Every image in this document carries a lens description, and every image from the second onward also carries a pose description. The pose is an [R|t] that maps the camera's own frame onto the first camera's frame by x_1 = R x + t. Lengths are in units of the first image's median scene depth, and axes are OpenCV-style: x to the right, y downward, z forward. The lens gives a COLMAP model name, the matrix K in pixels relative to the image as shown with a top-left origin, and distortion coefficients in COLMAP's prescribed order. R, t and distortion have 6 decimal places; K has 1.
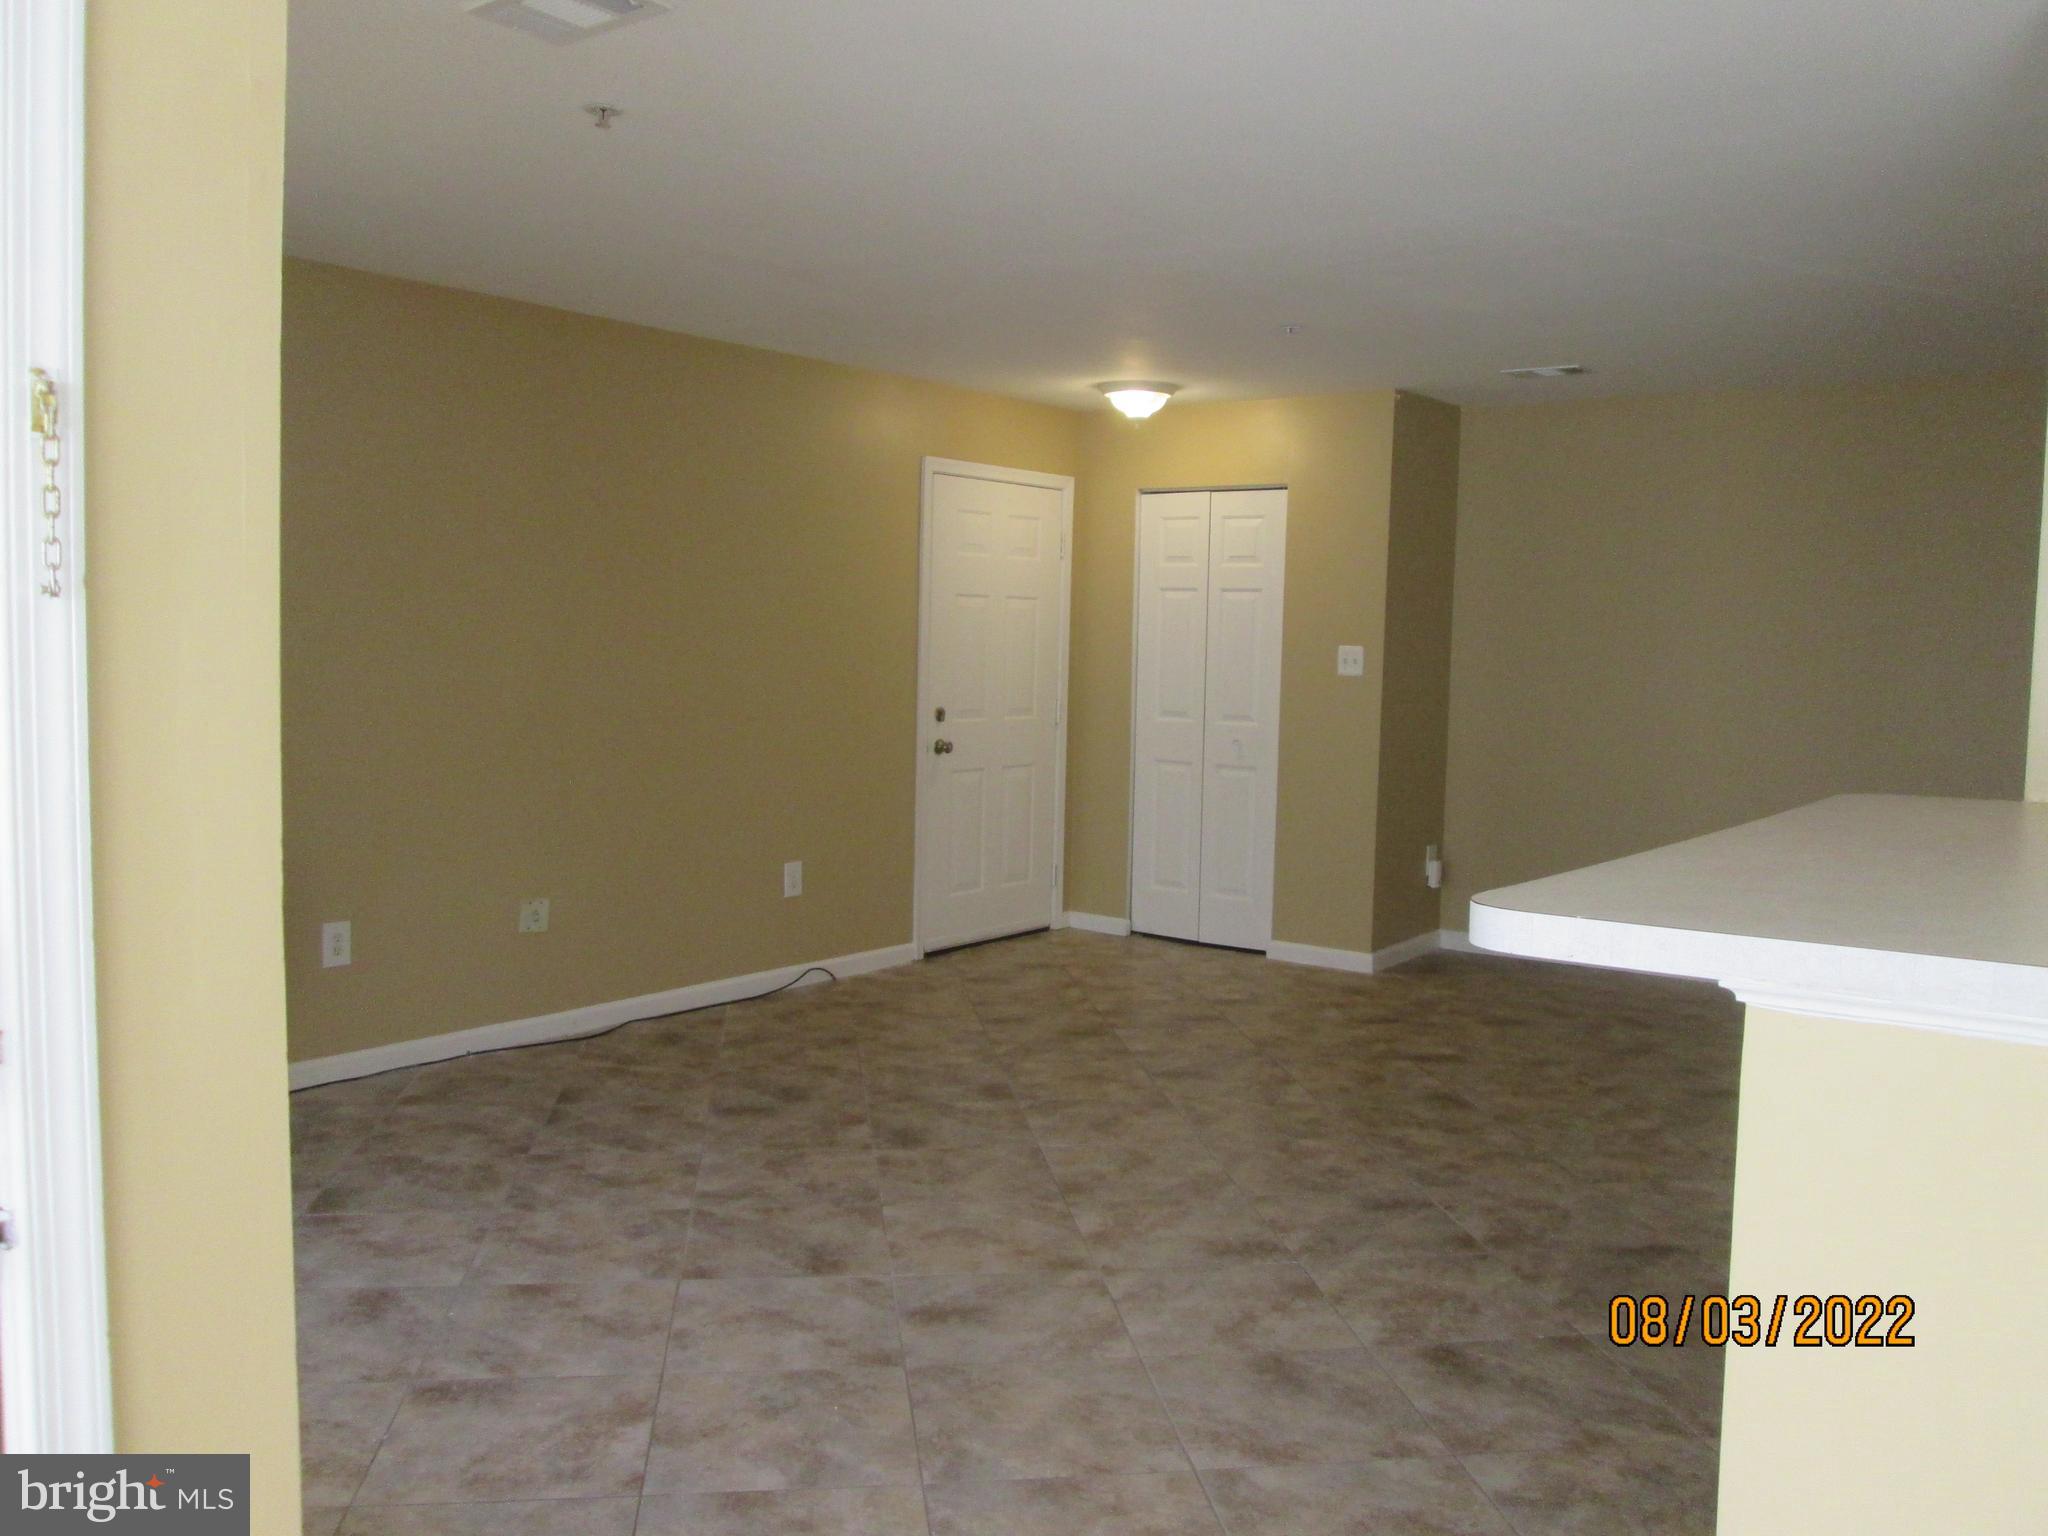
lens RADIAL K [[1688.7, 0, 1024.0], [0, 1688.7, 768.0], [0, 0, 1]] dist [-0.048377, -0.003105]
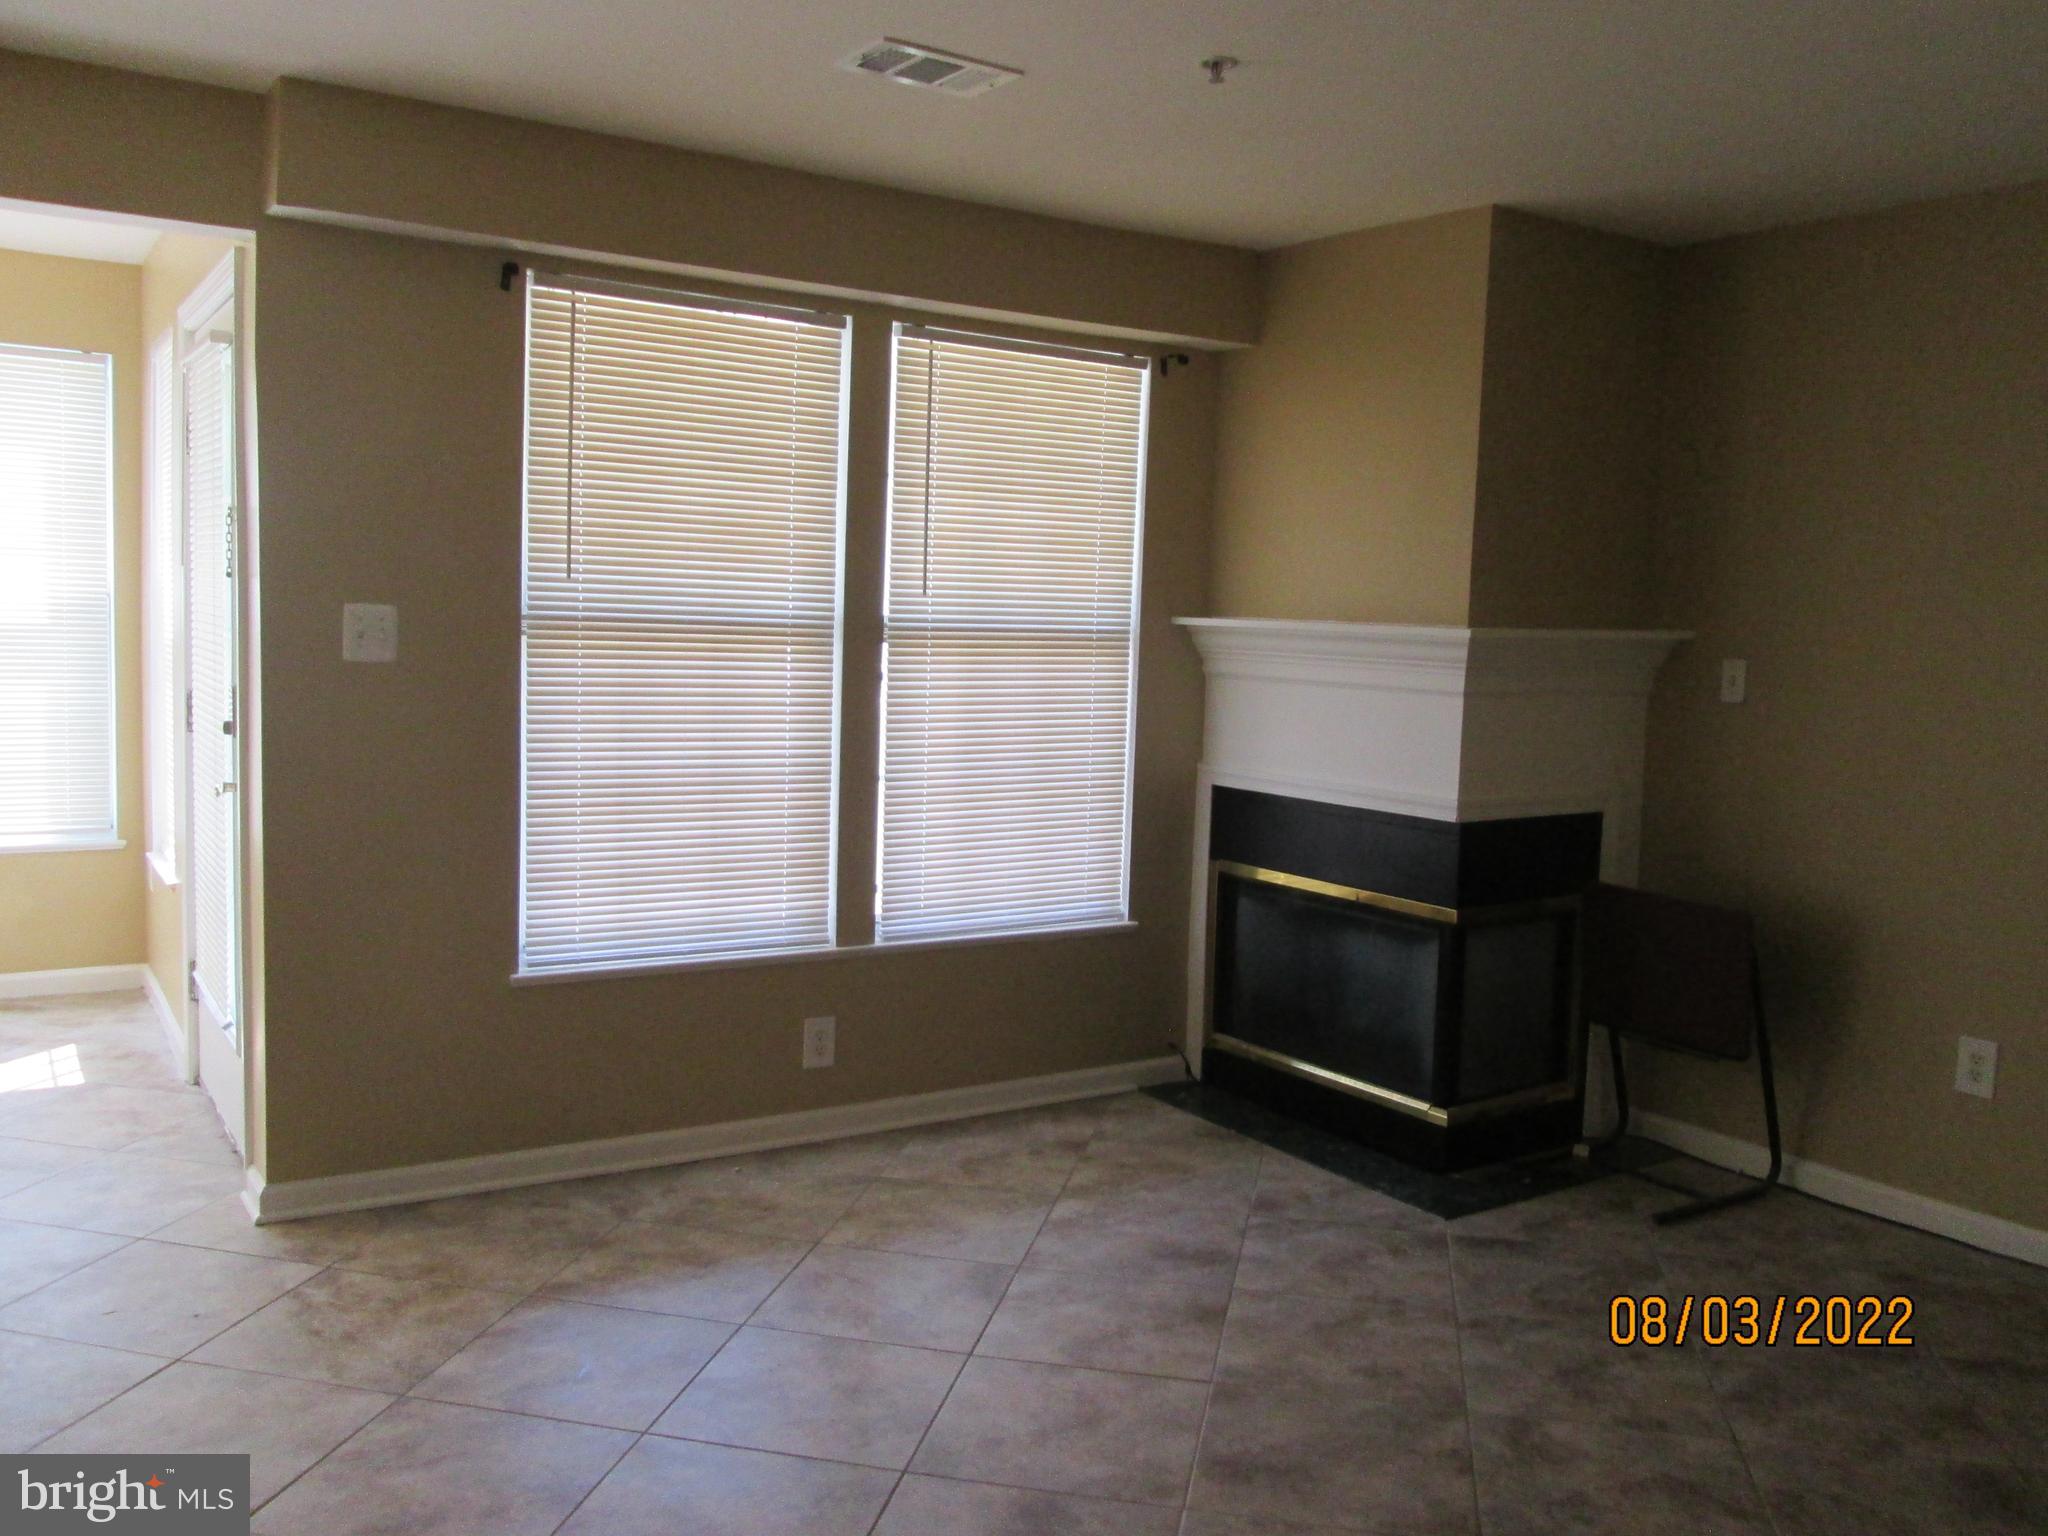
lens RADIAL K [[1688.7, 0, 1024.0], [0, 1688.7, 768.0], [0, 0, 1]] dist [-0.048377, -0.003105]
pose [[-0.343906, 0.048465, -0.937752, 0.551238], [-0.103774, 0.990588, 0.089253, -0.064535], [0.933252, 0.128009, -0.335640, 1.036589]]
